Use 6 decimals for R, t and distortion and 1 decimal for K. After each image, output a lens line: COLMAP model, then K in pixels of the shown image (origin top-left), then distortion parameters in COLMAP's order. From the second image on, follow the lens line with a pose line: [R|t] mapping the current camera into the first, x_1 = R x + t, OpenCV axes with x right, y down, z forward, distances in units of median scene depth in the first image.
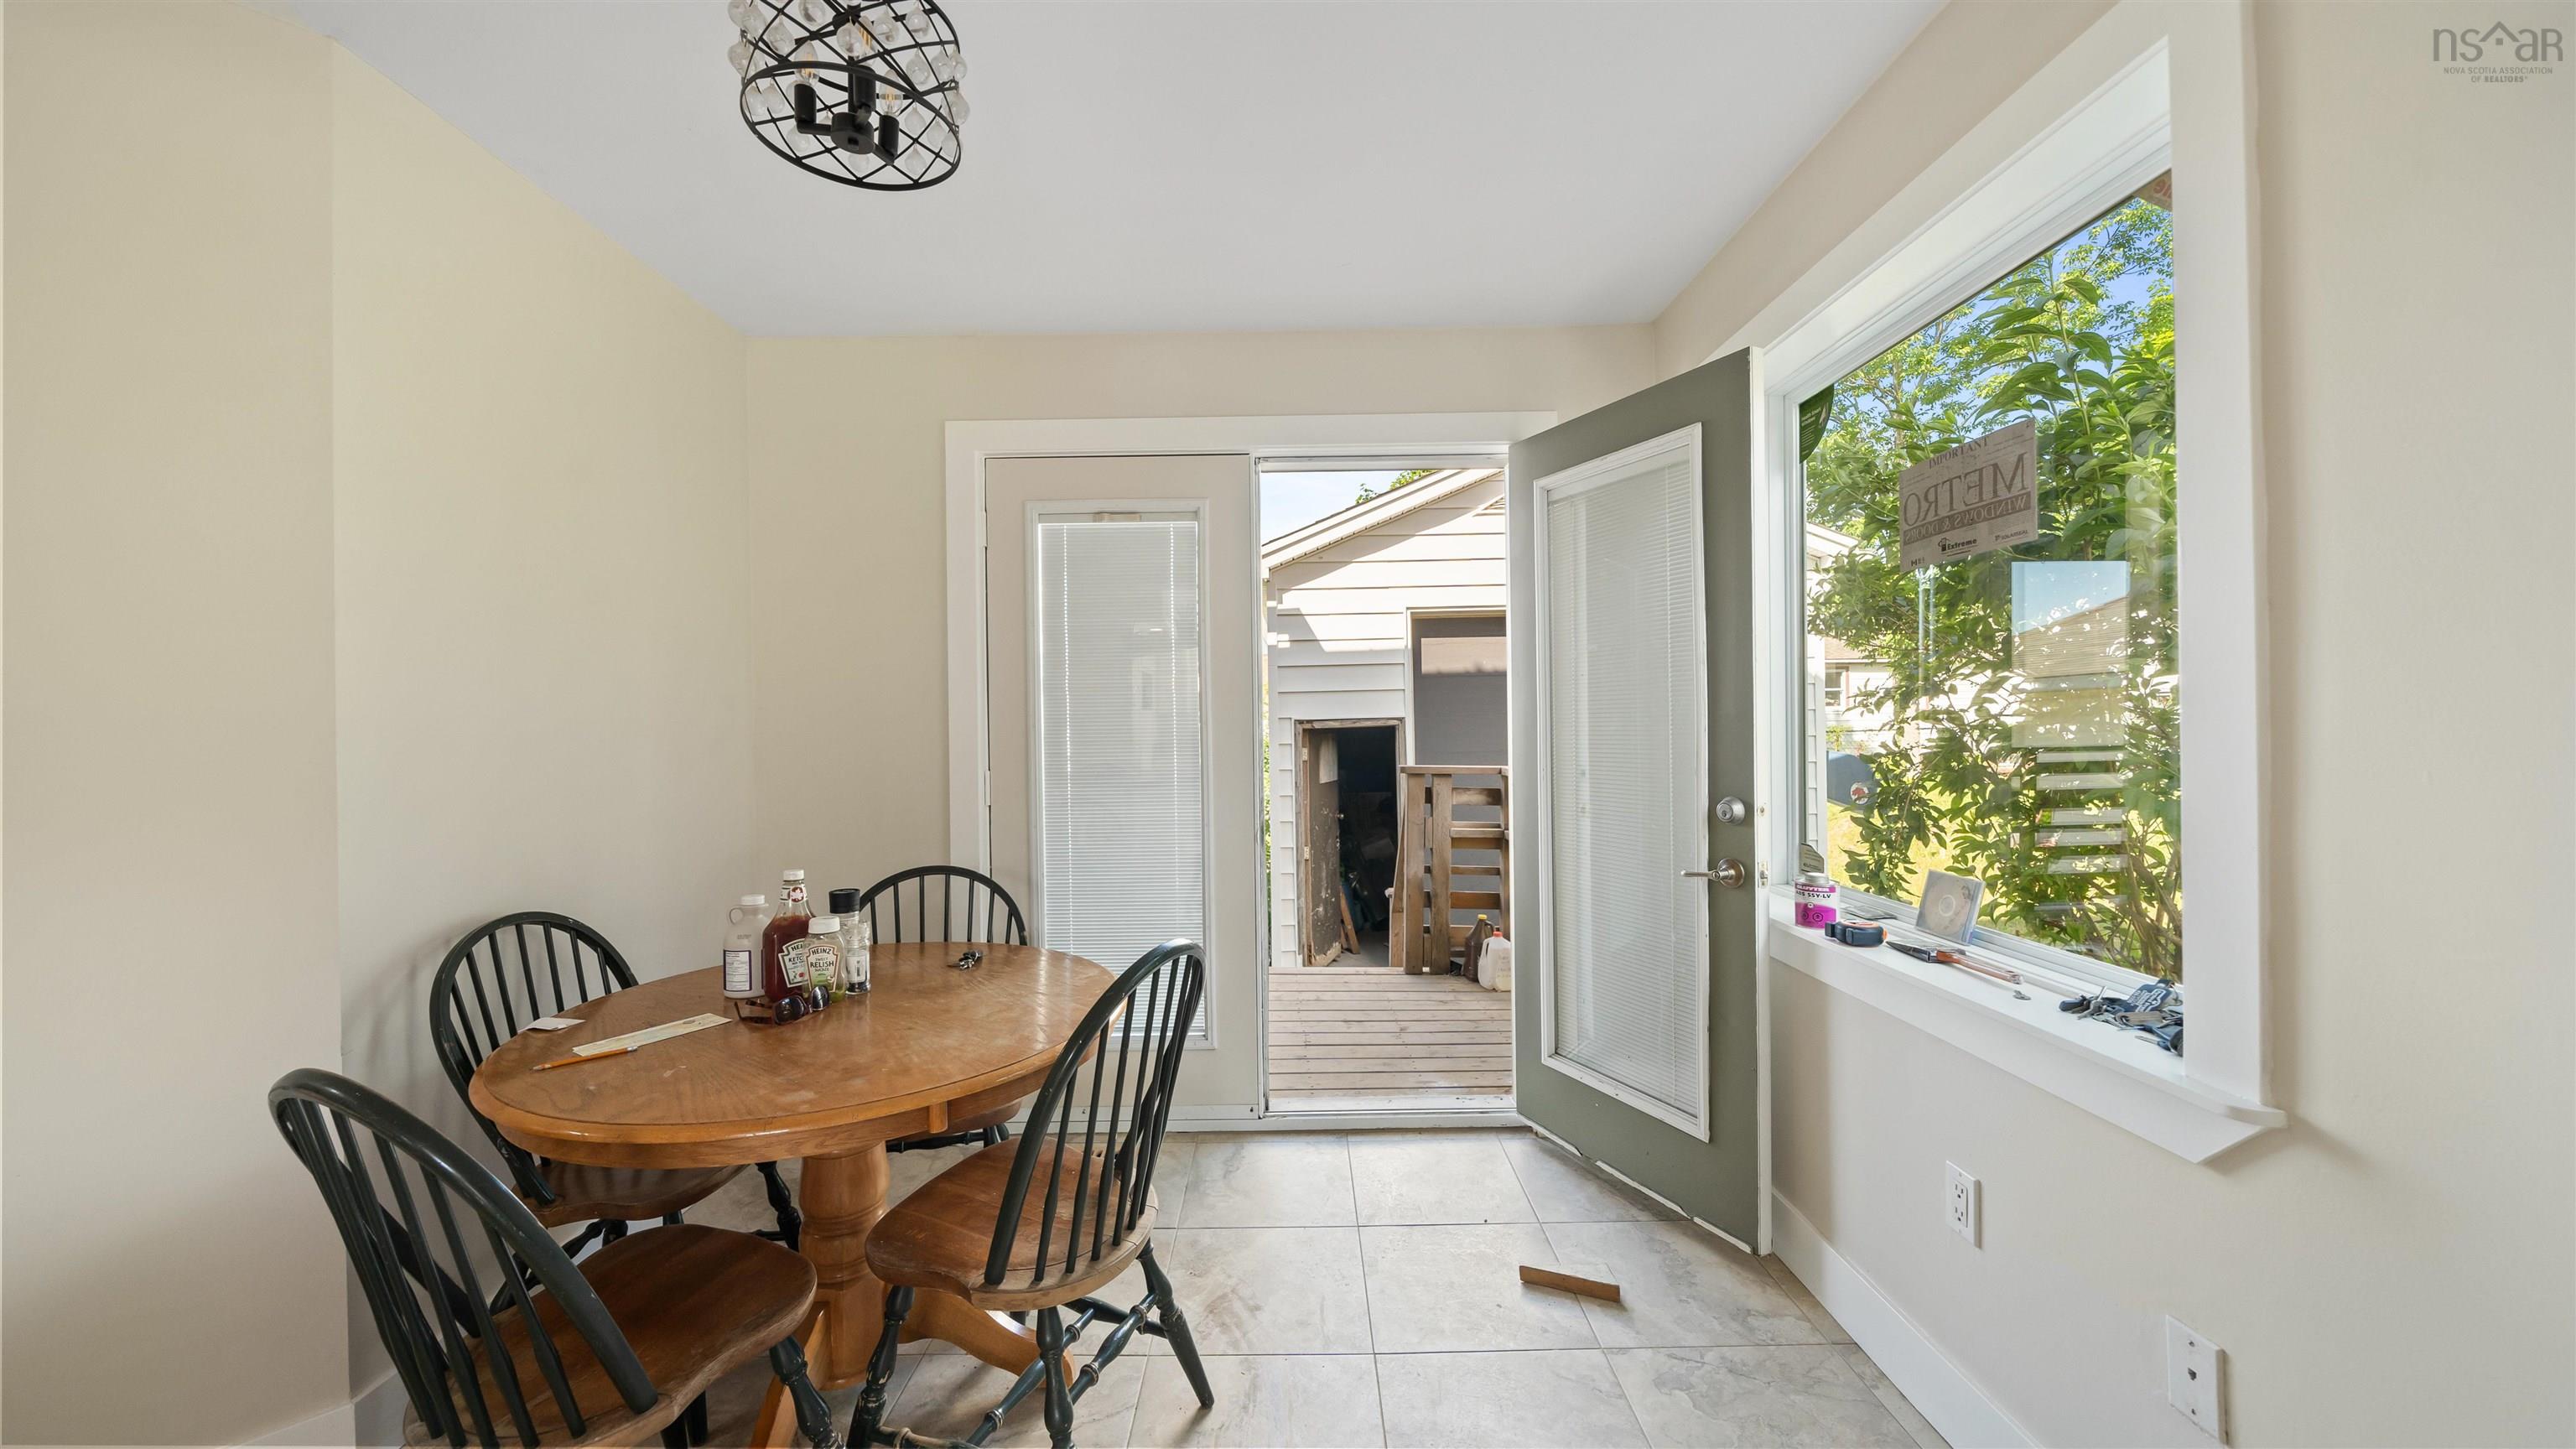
lens RADIAL K [[949.8, 0, 1286.2], [0, 949.8, 714.4], [0, 0, 1]] dist [-0.000097, -0.000018]
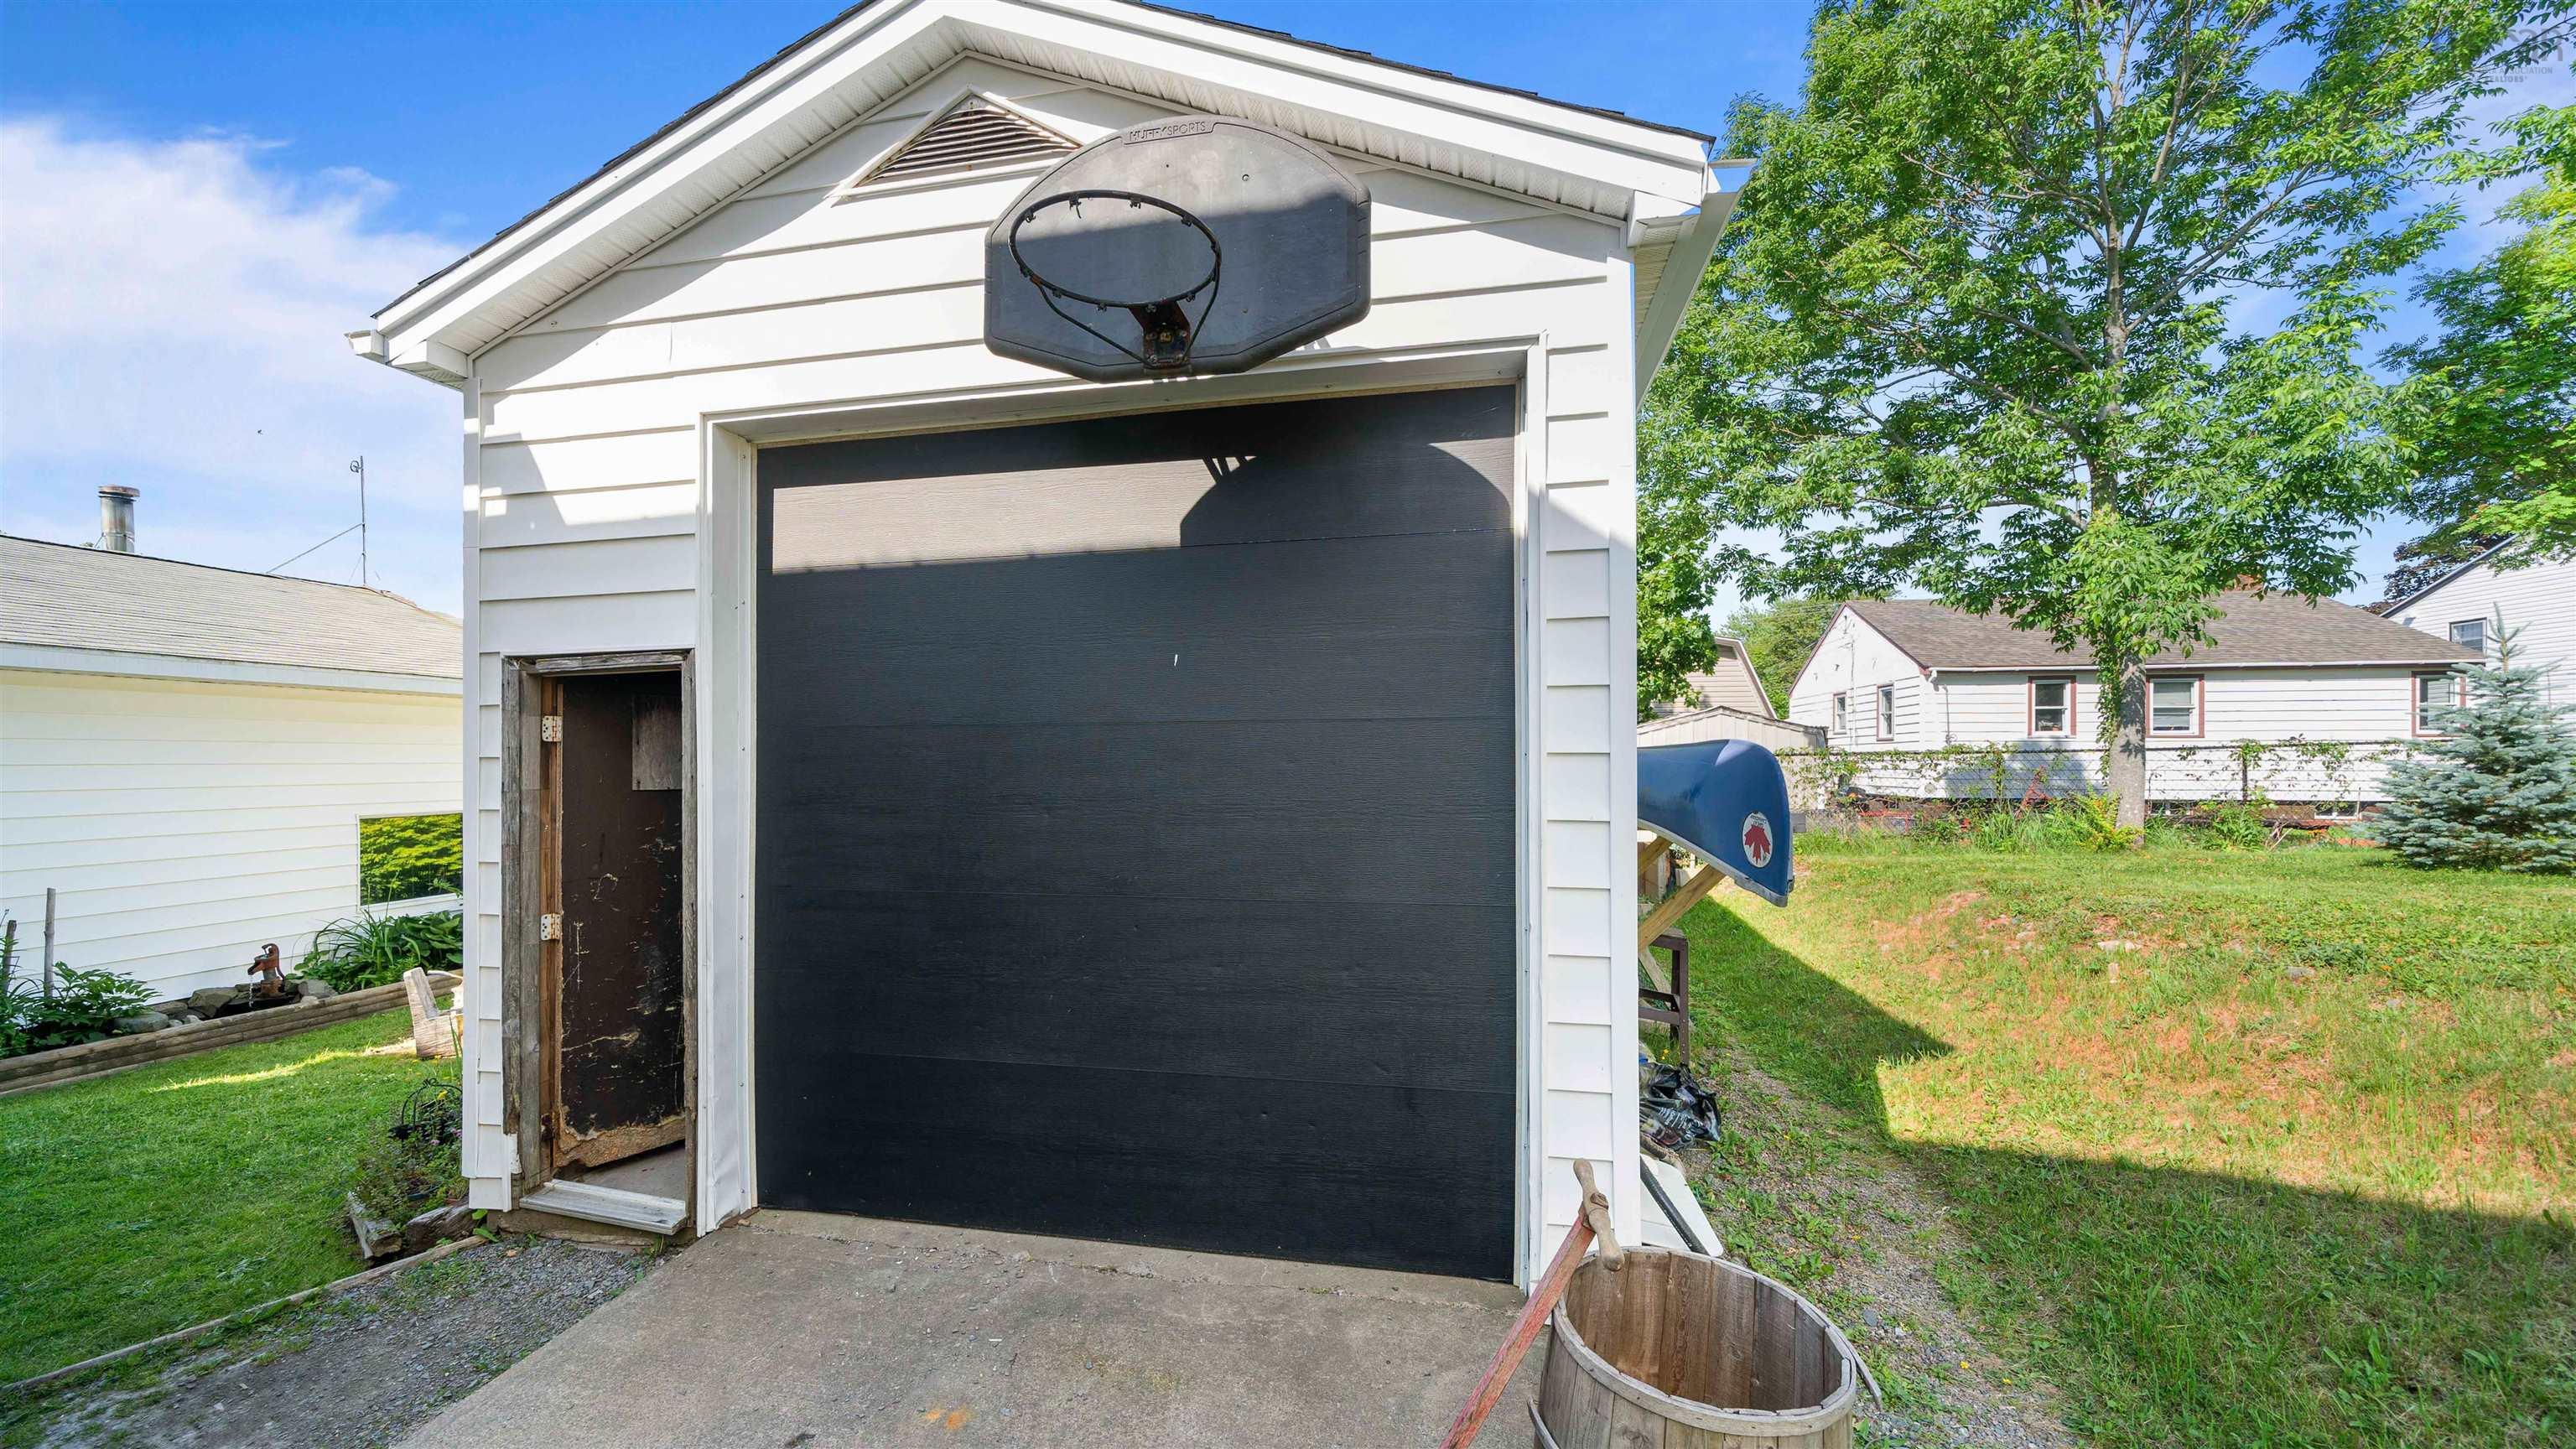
lens RADIAL K [[942.9, 0, 1293.6], [0, 942.9, 763.2], [0, 0, 1]] dist [0.000133, 0.000066]
pose [[0.979791, 0.012653, -0.199622, 0.507288], [-0.011242, 0.999903, 0.008199, 0.052308], [0.199706, -0.005789, 0.979839, 0.598606]]
